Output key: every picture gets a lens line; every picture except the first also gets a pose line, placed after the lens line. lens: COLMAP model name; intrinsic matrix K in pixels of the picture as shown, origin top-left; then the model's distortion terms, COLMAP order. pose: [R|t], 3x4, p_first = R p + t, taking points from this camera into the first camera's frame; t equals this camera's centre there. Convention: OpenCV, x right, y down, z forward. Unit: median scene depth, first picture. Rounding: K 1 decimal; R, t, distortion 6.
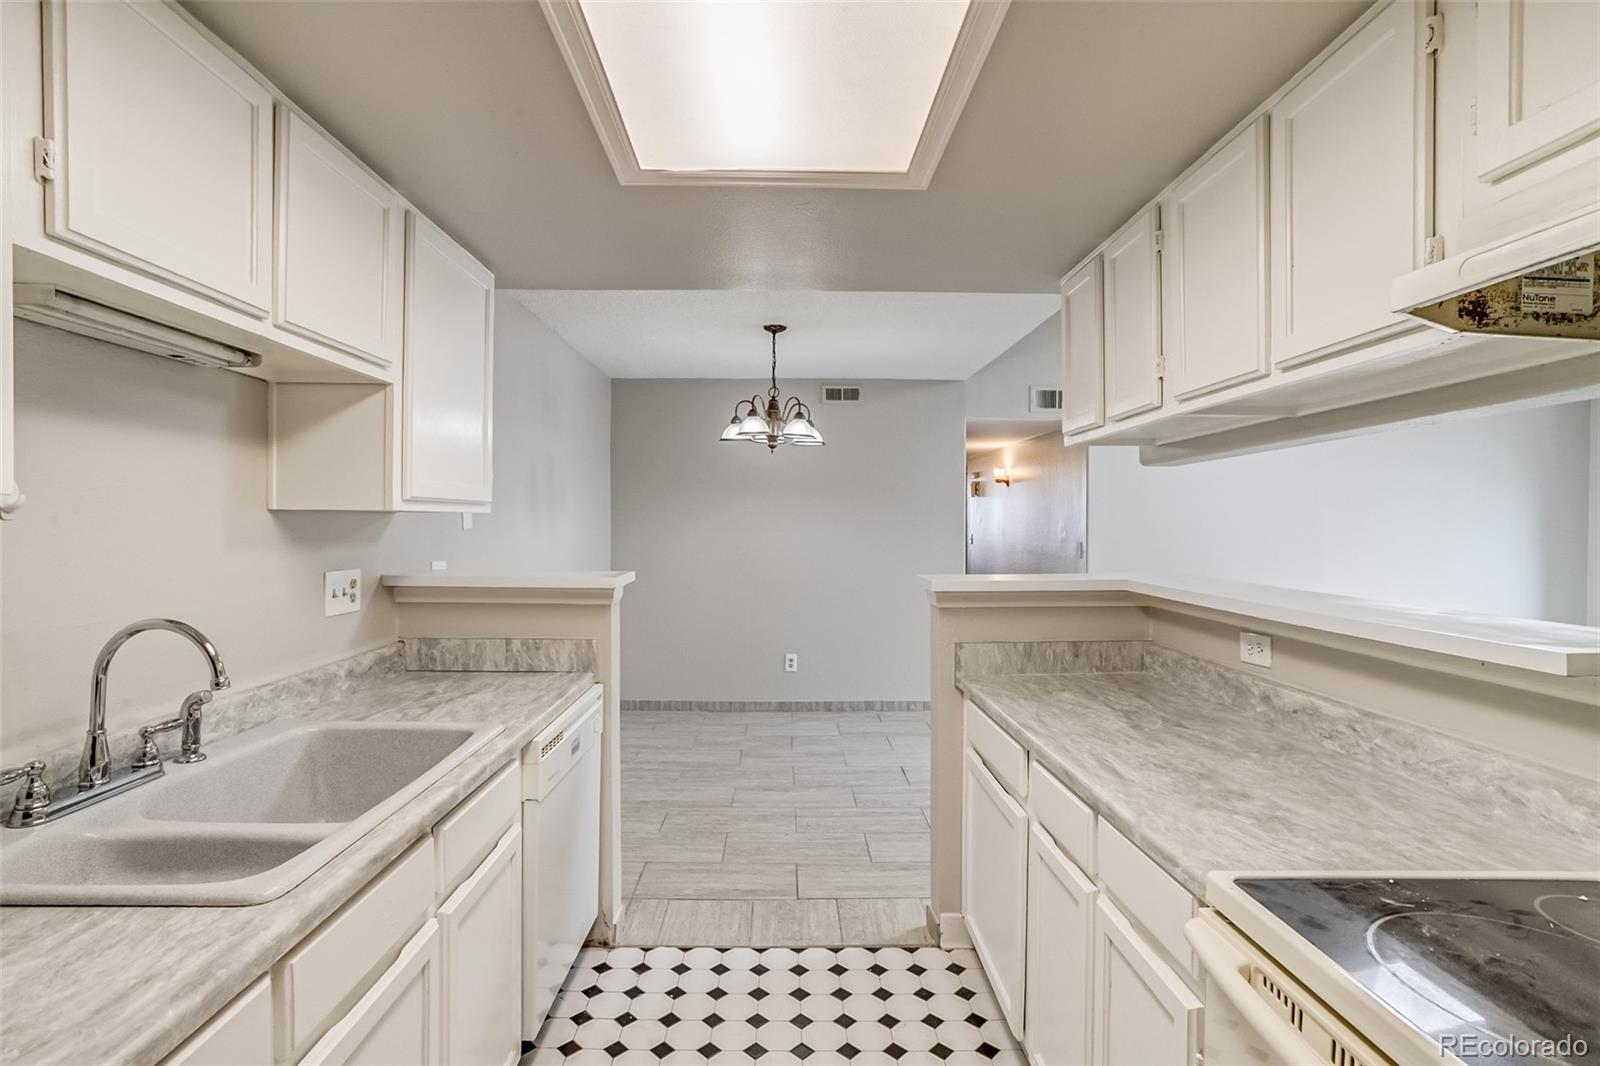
lens RADIAL K [[765.5, 0, 797.6], [0, 765.5, 532.2], [0, 0, 1]] dist [-0.040522, 0.021072]
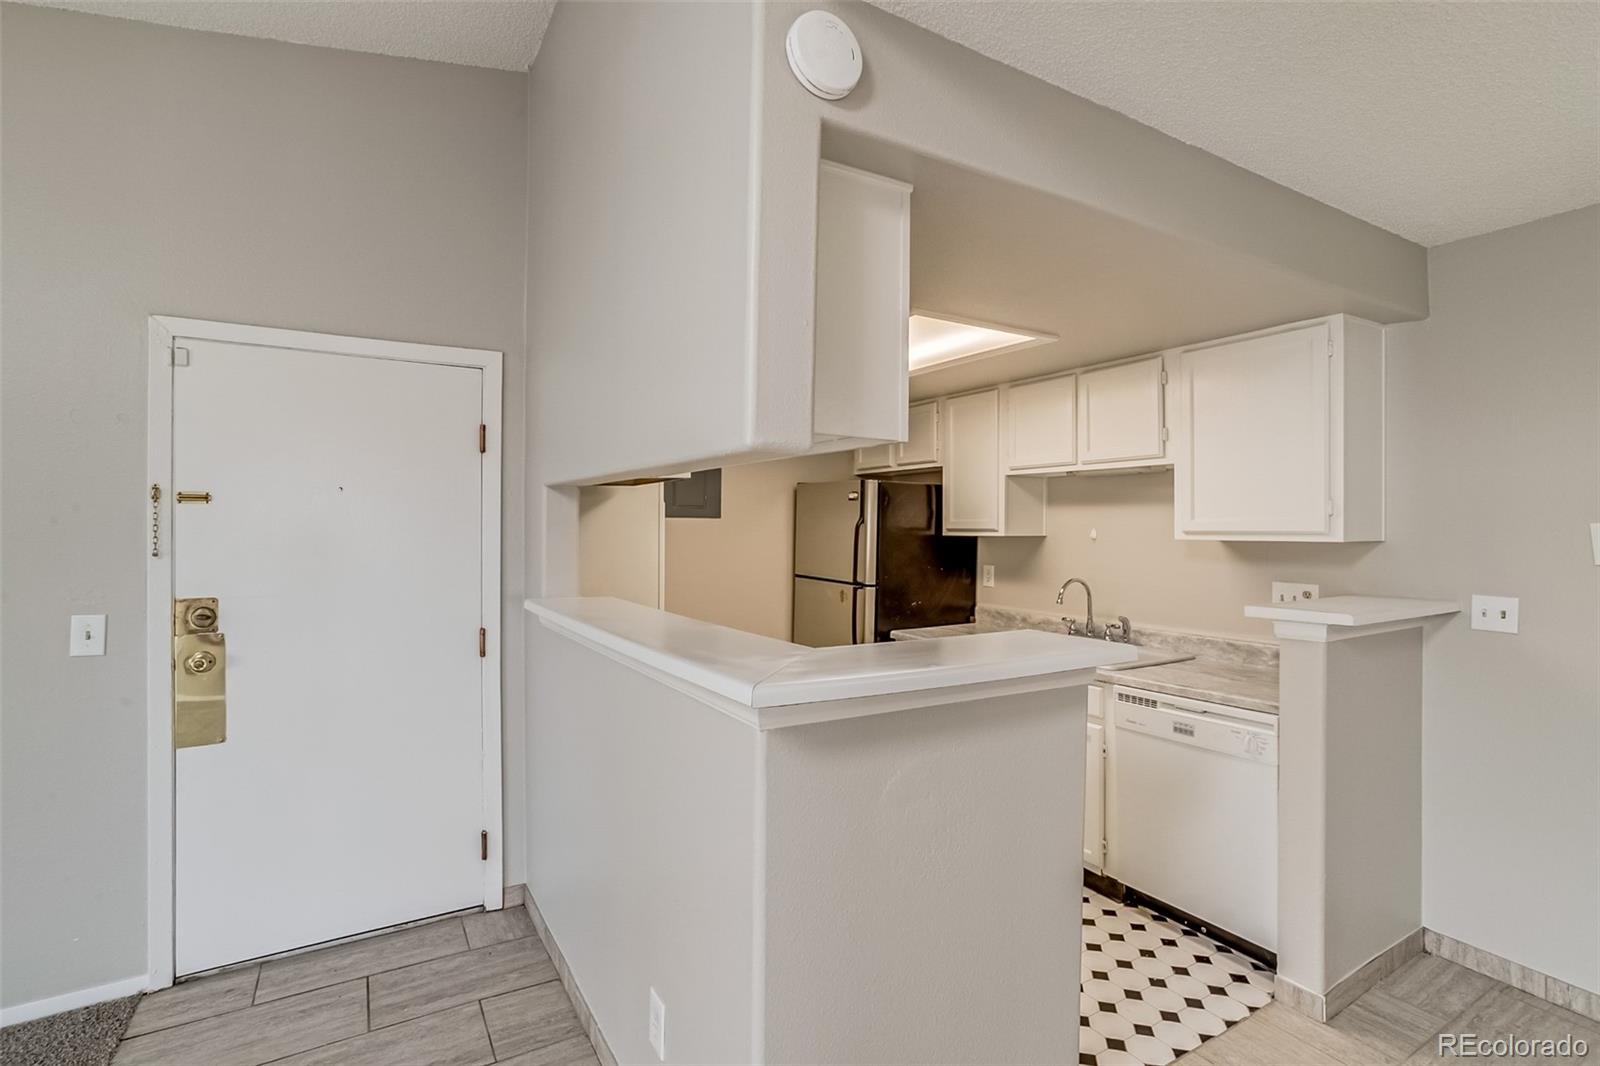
lens RADIAL K [[765.5, 0, 798.6], [0, 765.5, 525.4], [0, 0, 1]] dist [-0.040522, 0.021072]
pose [[-0.869503, -0.006981, -0.493879, 0.702625], [-0.012144, 0.999900, 0.007247, -0.043906], [0.493779, 0.012299, -0.869500, 1.422272]]
